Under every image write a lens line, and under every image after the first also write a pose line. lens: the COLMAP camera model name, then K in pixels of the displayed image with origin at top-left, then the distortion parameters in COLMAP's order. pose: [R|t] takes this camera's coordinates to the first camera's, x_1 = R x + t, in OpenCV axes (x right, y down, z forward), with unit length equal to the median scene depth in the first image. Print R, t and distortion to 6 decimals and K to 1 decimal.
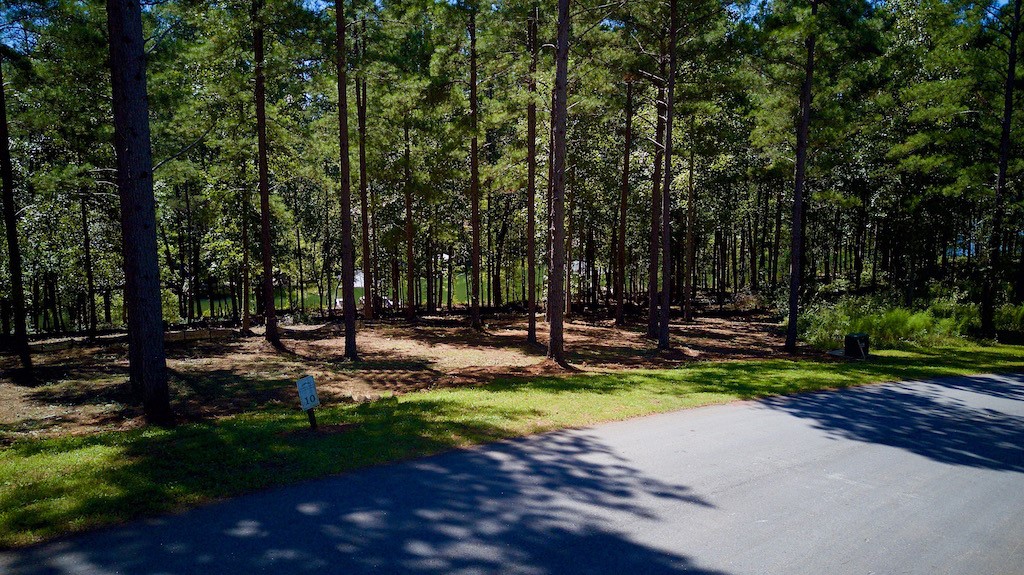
lens RADIAL K [[757.7, 0, 516.8], [0, 757.7, 290.4], [0, 0, 1]] dist [-0.006040, -0.005588]
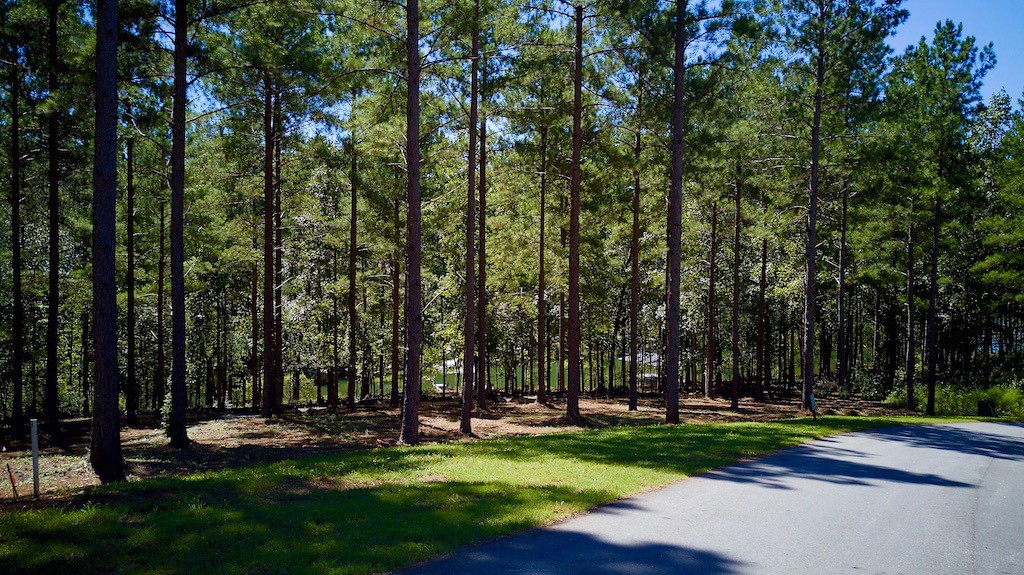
lens RADIAL K [[757.7, 0, 507.2], [0, 757.7, 287.4], [0, 0, 1]] dist [-0.006040, -0.005588]
pose [[0.999924, 0.010047, -0.007199, -0.312537], [-0.010892, 0.991588, -0.128977, 0.029112], [0.005843, 0.129046, 0.991621, -0.305928]]
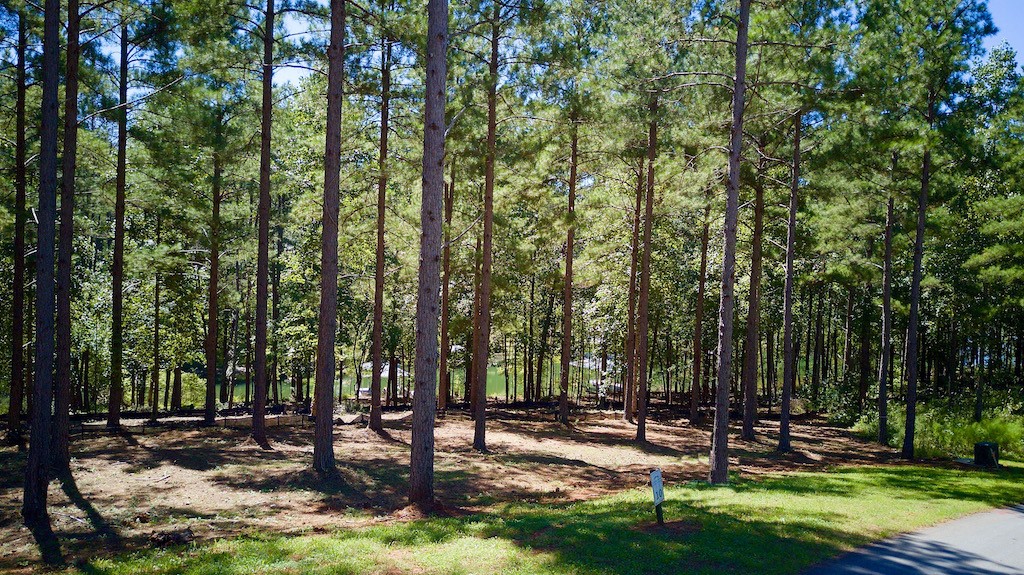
lens RADIAL K [[757.7, 0, 511.6], [0, 757.7, 286.3], [0, 0, 1]] dist [-0.006040, -0.005588]
pose [[0.999228, 0.036491, 0.014570, -0.139882], [-0.034274, 0.990794, -0.130964, 0.004184], [-0.019215, 0.130364, 0.991280, 0.004302]]
